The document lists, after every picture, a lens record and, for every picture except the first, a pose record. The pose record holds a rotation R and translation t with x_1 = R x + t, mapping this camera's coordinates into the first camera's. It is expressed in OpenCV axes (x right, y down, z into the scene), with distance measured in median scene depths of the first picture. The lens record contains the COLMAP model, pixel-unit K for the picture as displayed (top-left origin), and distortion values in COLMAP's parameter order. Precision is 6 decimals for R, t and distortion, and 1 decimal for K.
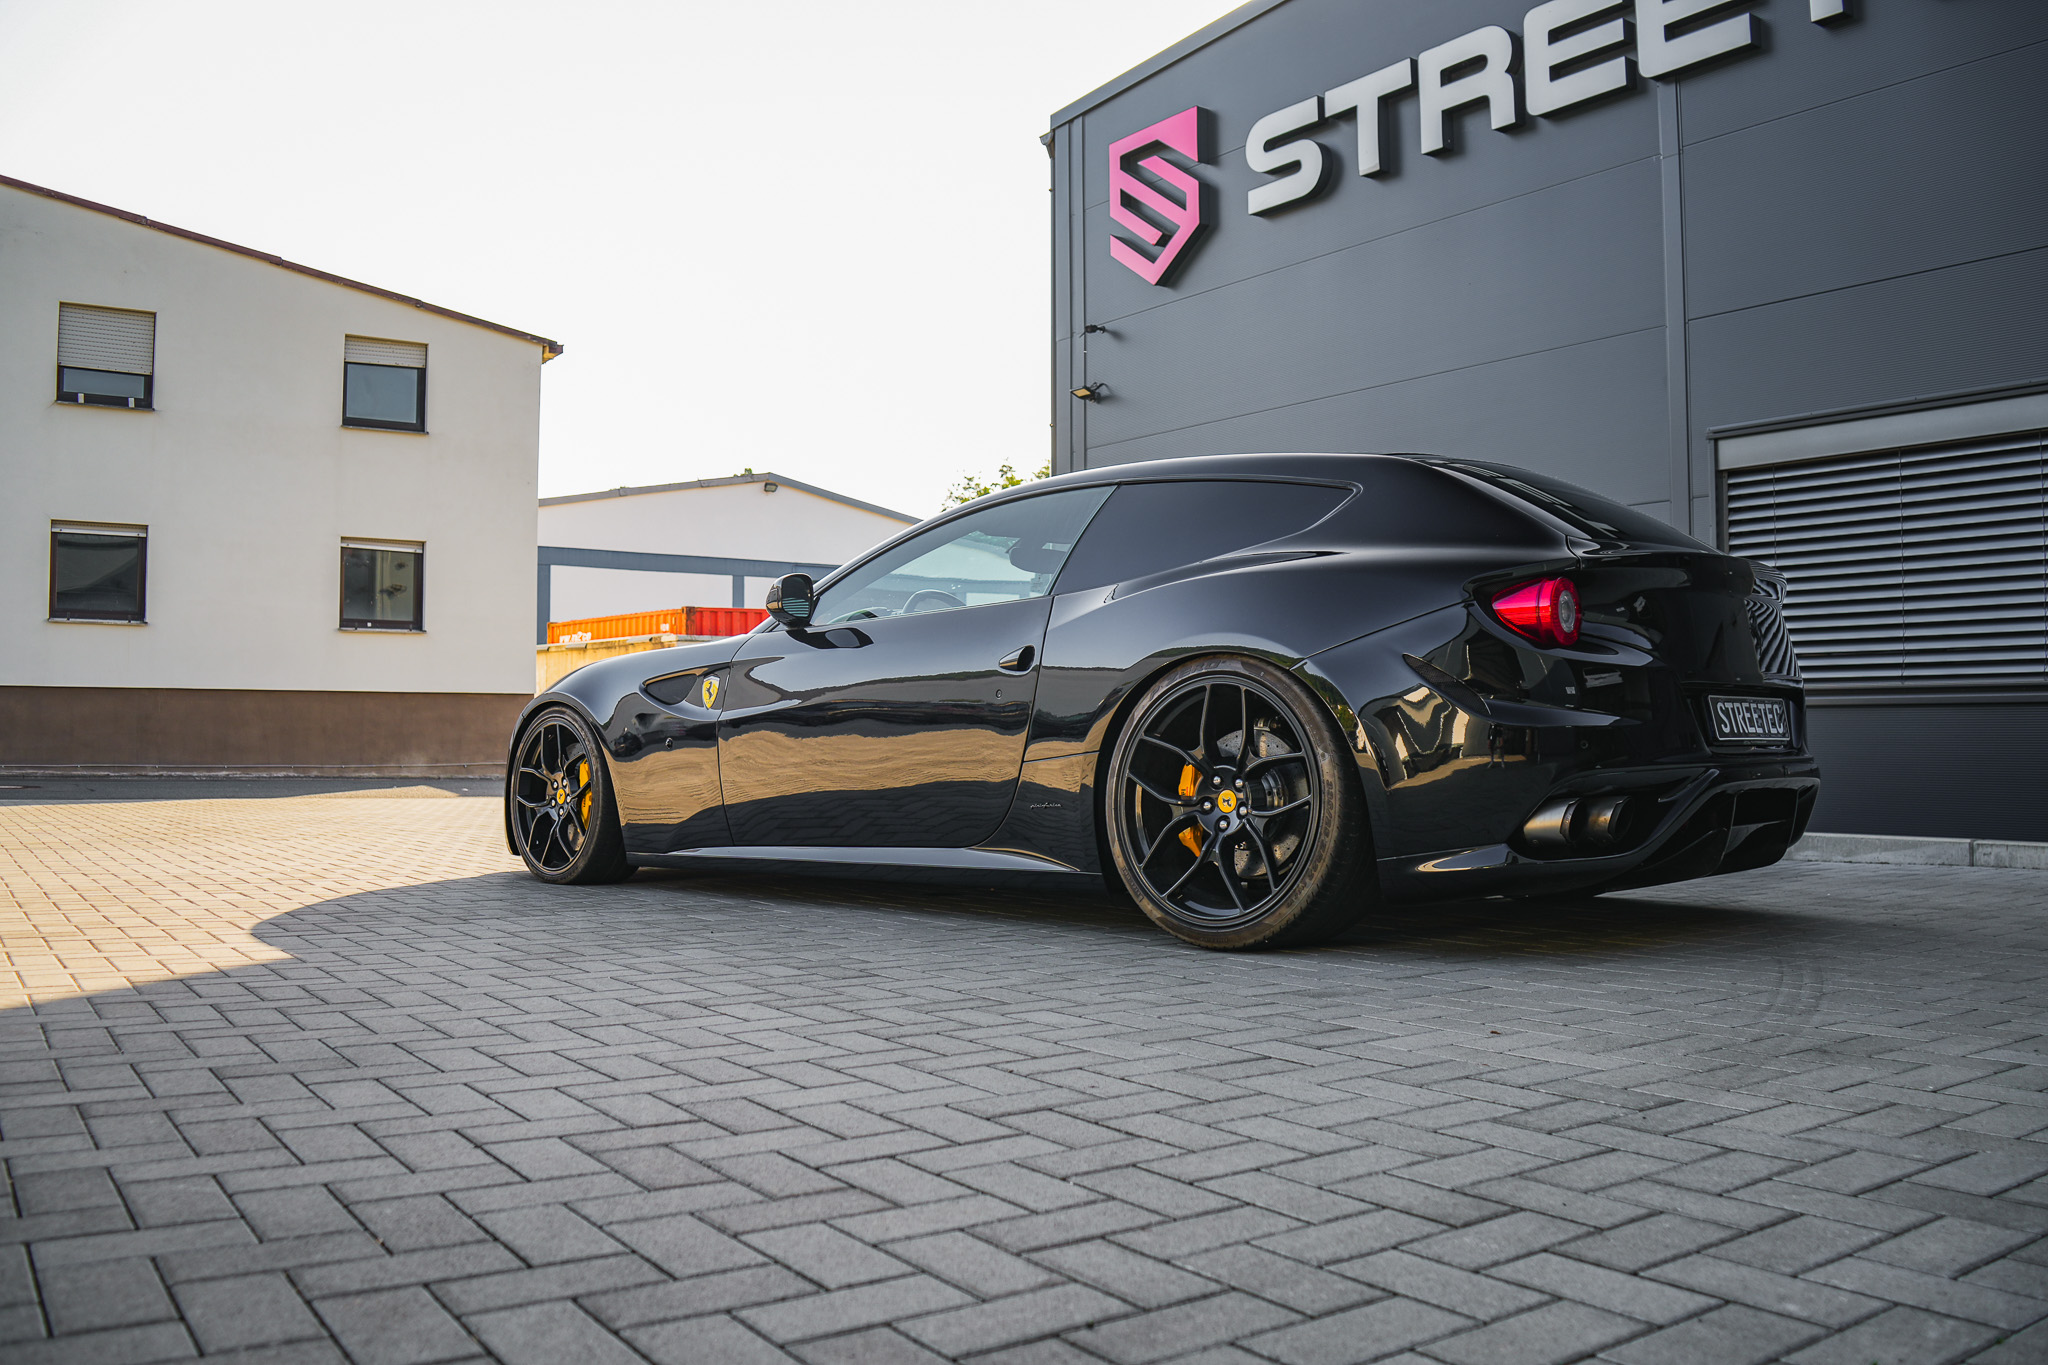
lens RADIAL K [[1699.2, 0, 1017.3], [0, 1699.2, 657.2], [0, 0, 1]] dist [-0.136838, 0.008119]
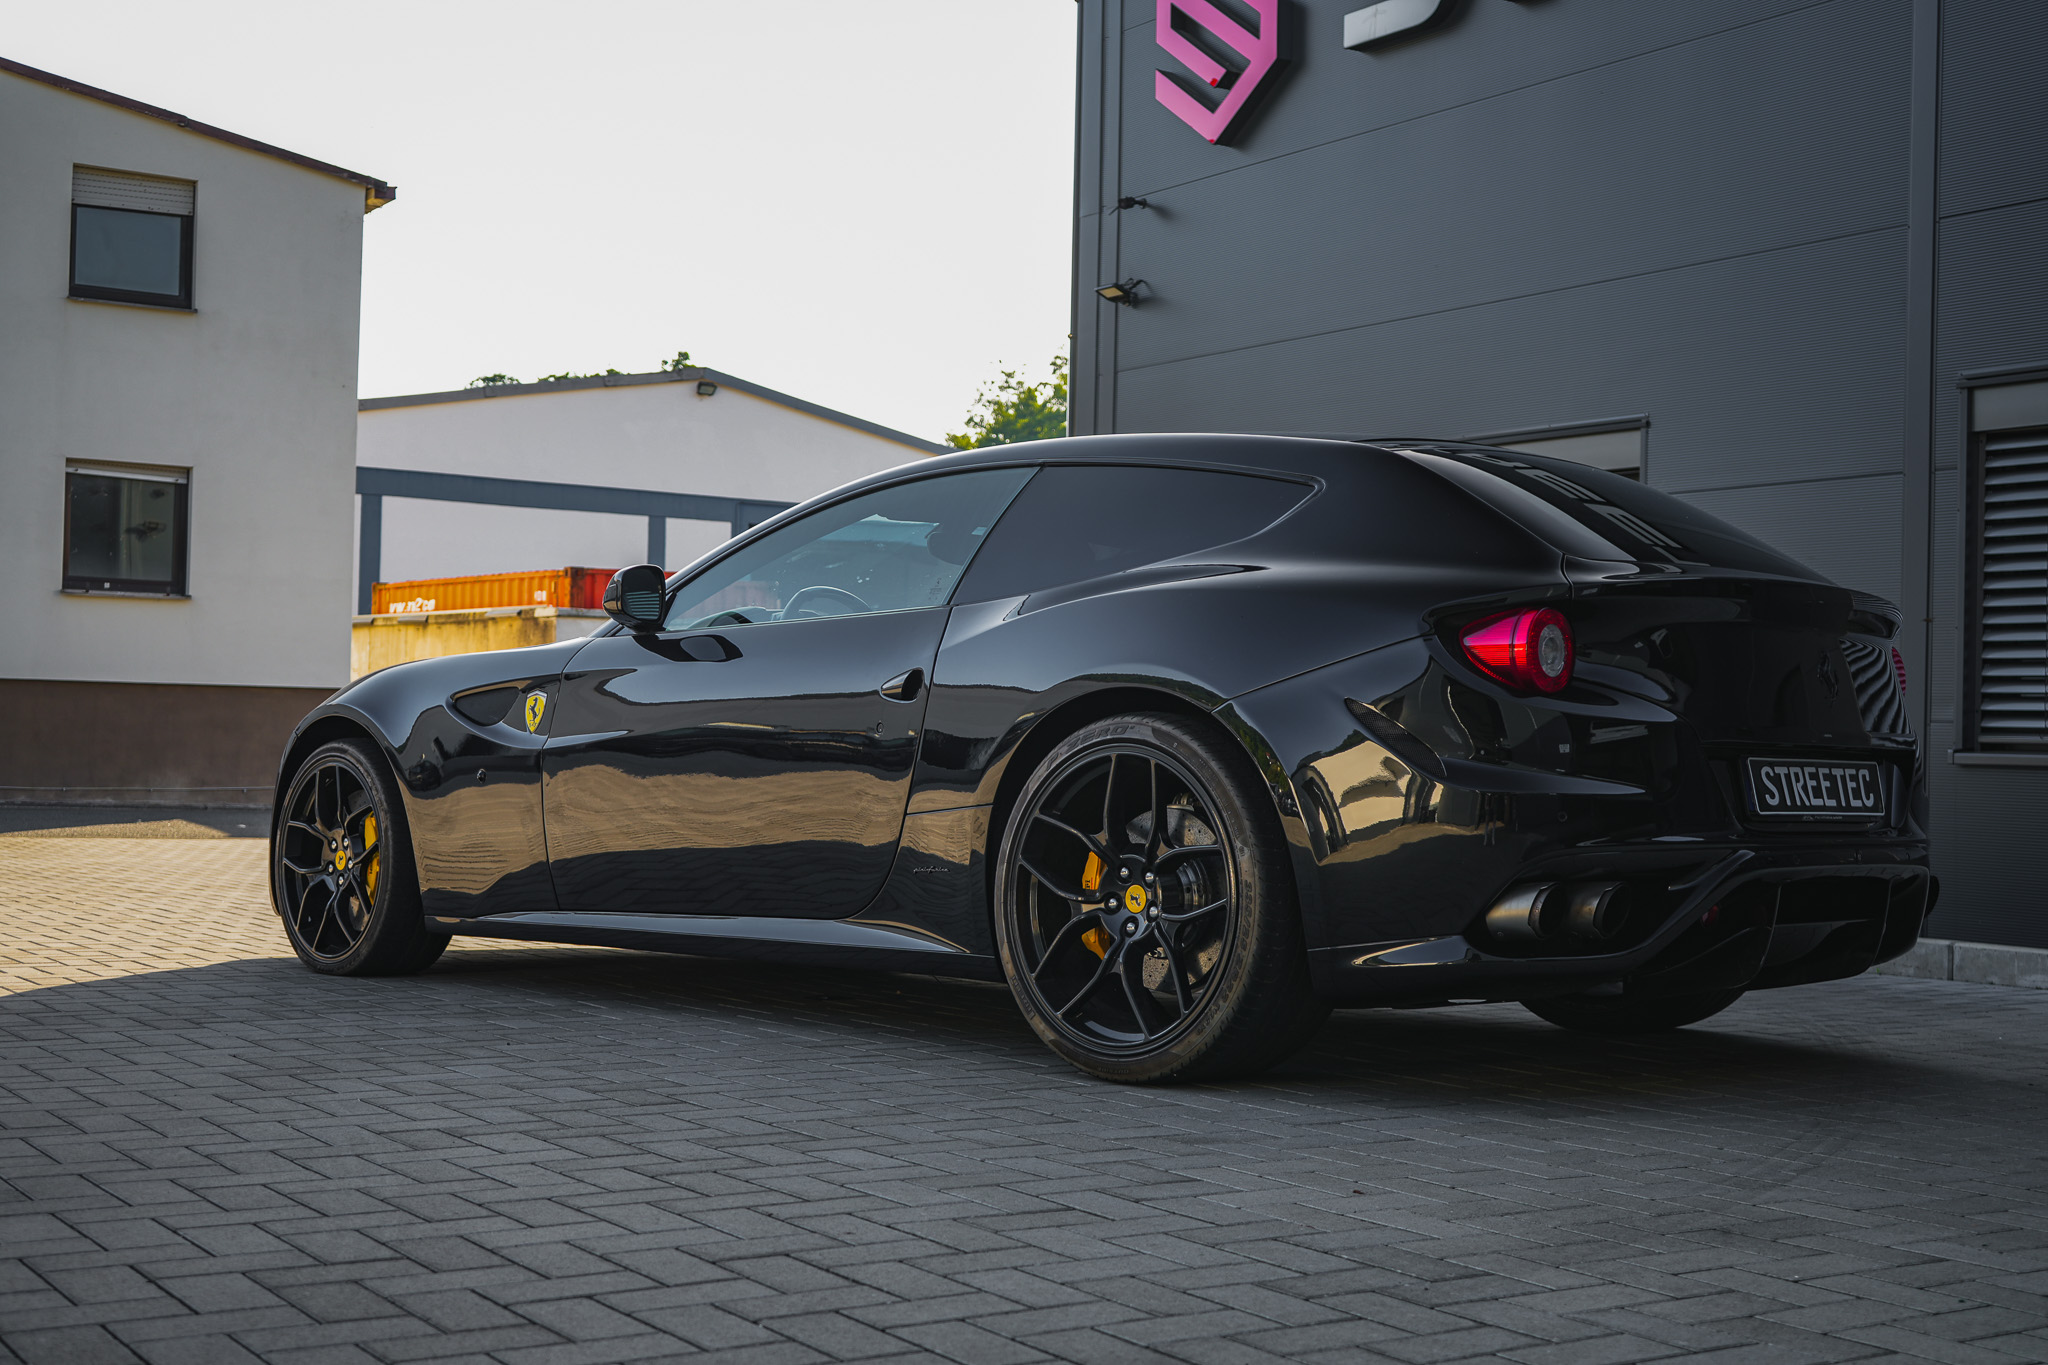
lens RADIAL K [[2499.1, 0, 1024.0], [0, 2499.1, 682.5], [0, 0, 1]] dist [-0.009976, 0.000543]
pose [[0.999550, 0.021238, -0.021195, 0.063518], [-0.020834, 0.999600, 0.019108, -0.027036], [0.021592, -0.018658, 0.999593, -0.132102]]
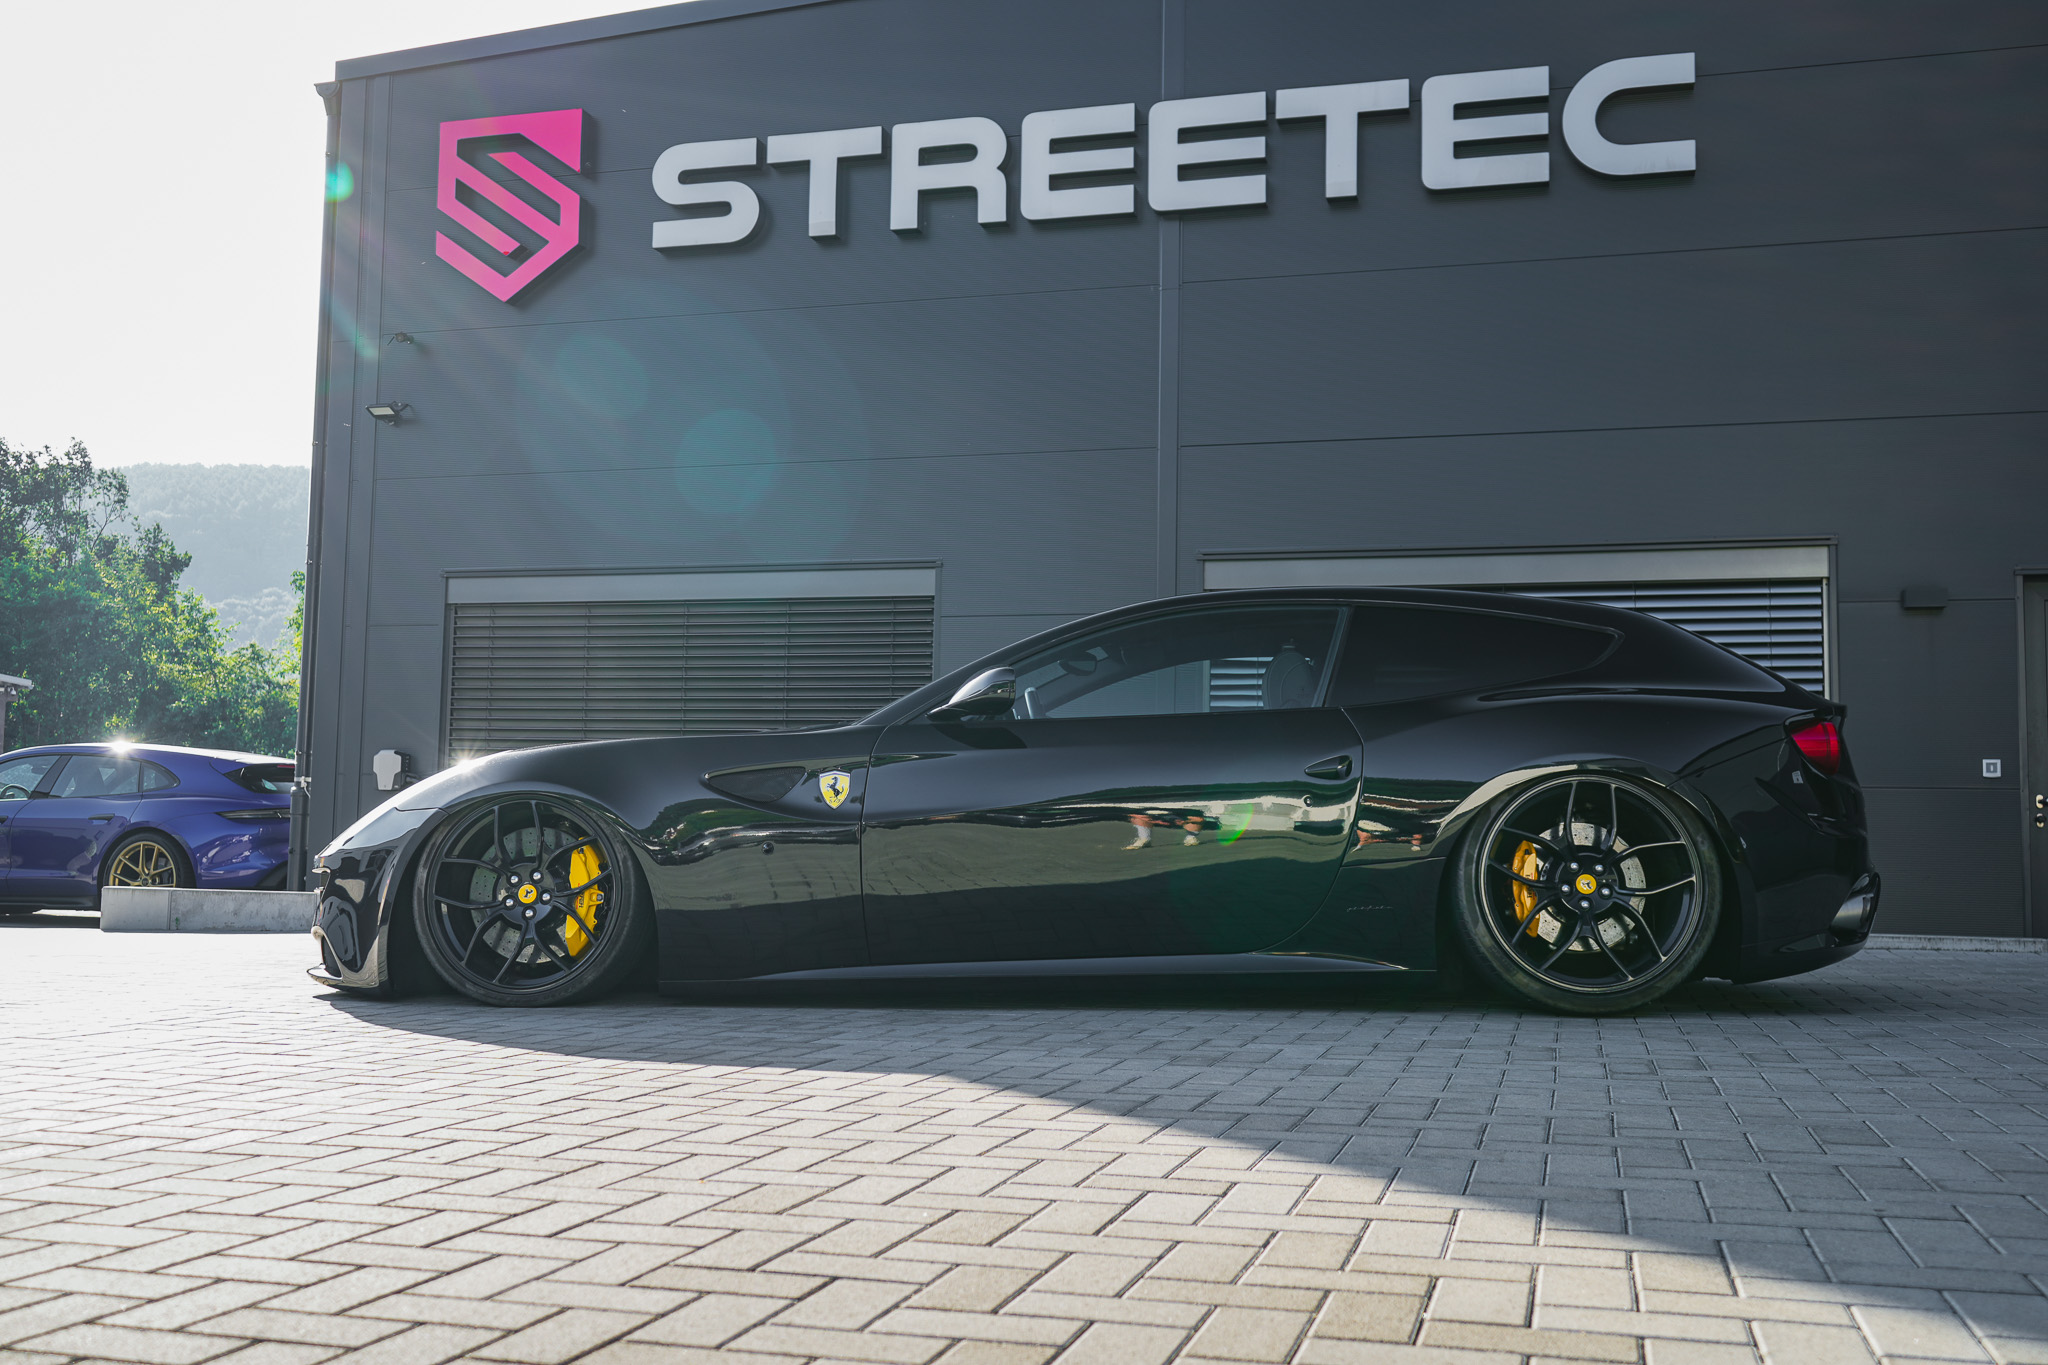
lens RADIAL K [[1911.7, 0, 1024.0], [0, 1911.7, 682.5], [0, 0, 1]] dist [0.003858, -0.087250]
pose [[0.769674, 0.064112, 0.635210, -0.722120], [-0.043929, 0.997905, -0.047490, 0.019011], [-0.636924, 0.008648, 0.770878, 0.174941]]
